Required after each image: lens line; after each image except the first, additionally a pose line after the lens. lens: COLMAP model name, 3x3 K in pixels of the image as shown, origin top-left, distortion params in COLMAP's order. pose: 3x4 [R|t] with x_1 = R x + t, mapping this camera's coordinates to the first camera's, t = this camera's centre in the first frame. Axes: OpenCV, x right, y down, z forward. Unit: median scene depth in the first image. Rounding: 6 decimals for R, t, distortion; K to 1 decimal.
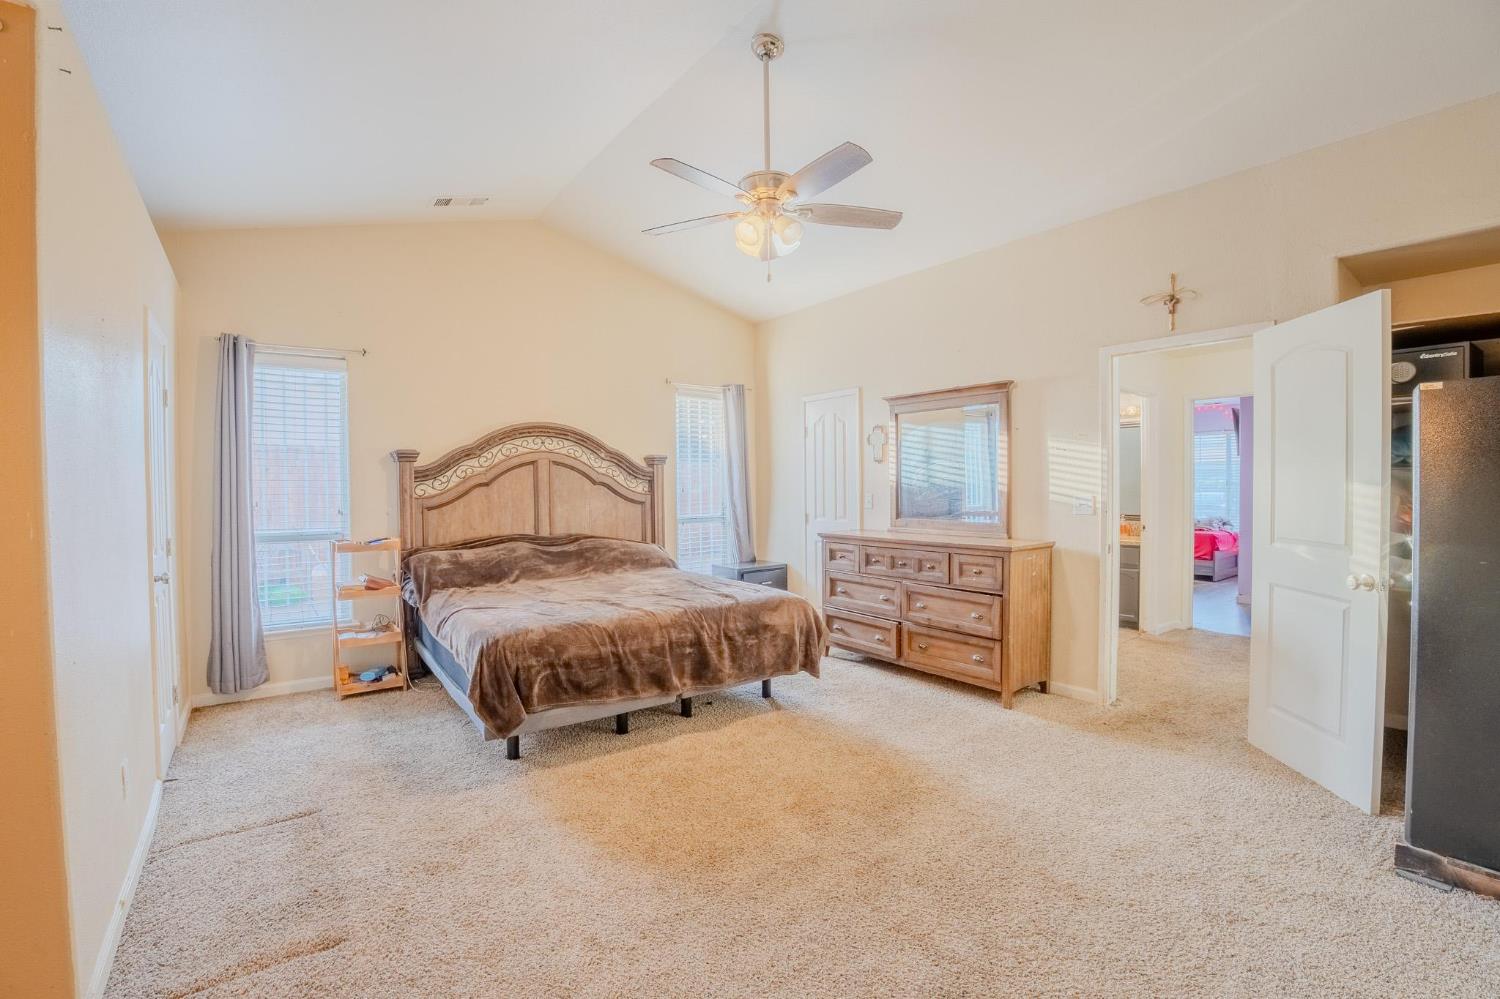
lens RADIAL K [[664.2, 0, 750.0], [0, 664.2, 499.5], [0, 0, 1]] dist [-0.073261, 0.017448]
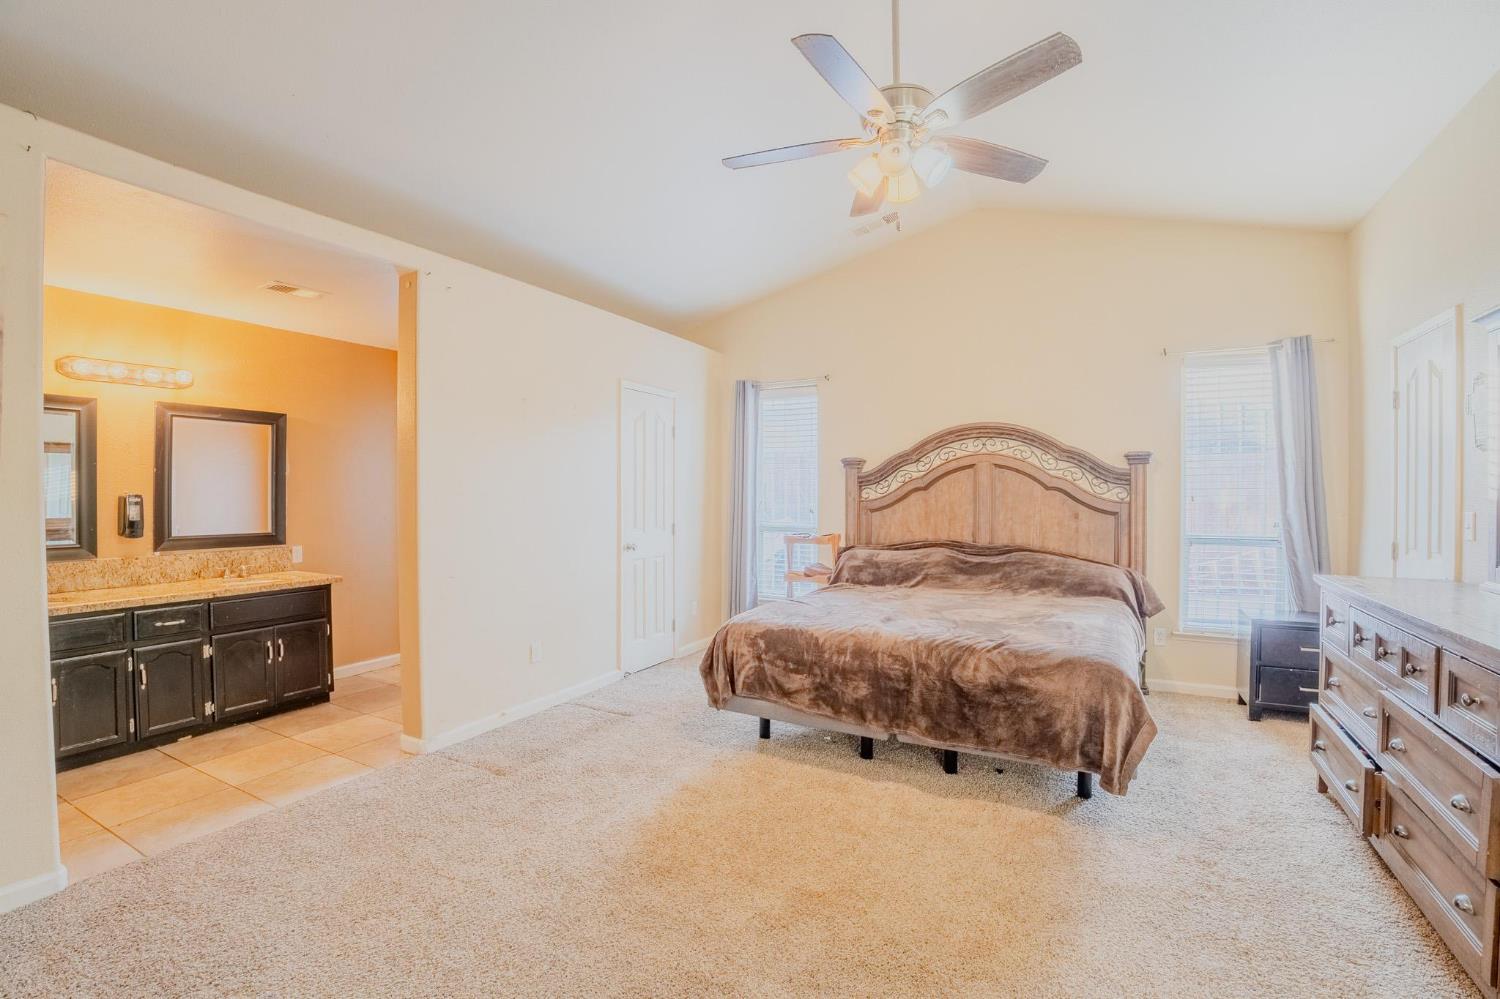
lens RADIAL K [[664.2, 0, 750.0], [0, 664.2, 499.5], [0, 0, 1]] dist [-0.073261, 0.017448]
pose [[0.414731, 0.019279, -0.909740, 0.447145], [-0.023095, 0.999676, 0.010657, -0.012155], [0.909651, 0.016591, 0.415042, 0.356715]]
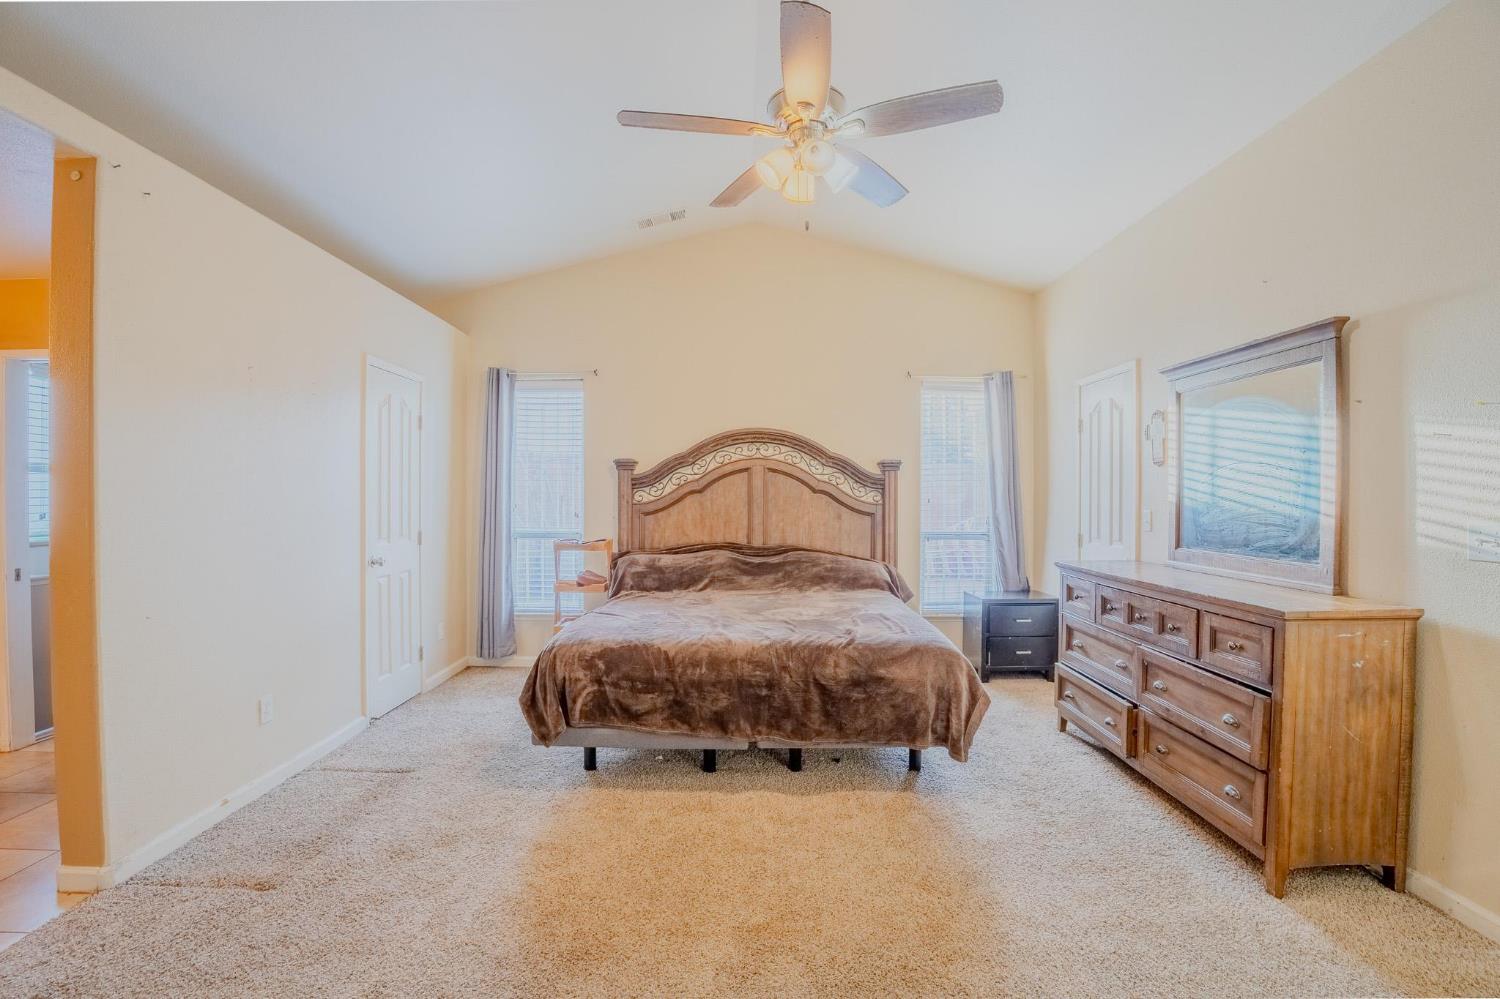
lens RADIAL K [[664.2, 0, 750.0], [0, 664.2, 499.5], [0, 0, 1]] dist [-0.073261, 0.017448]
pose [[0.802019, 0.015810, -0.597089, 0.293781], [-0.023329, 0.999716, -0.004865, -0.008243], [0.596842, 0.017831, 0.802160, 0.240611]]
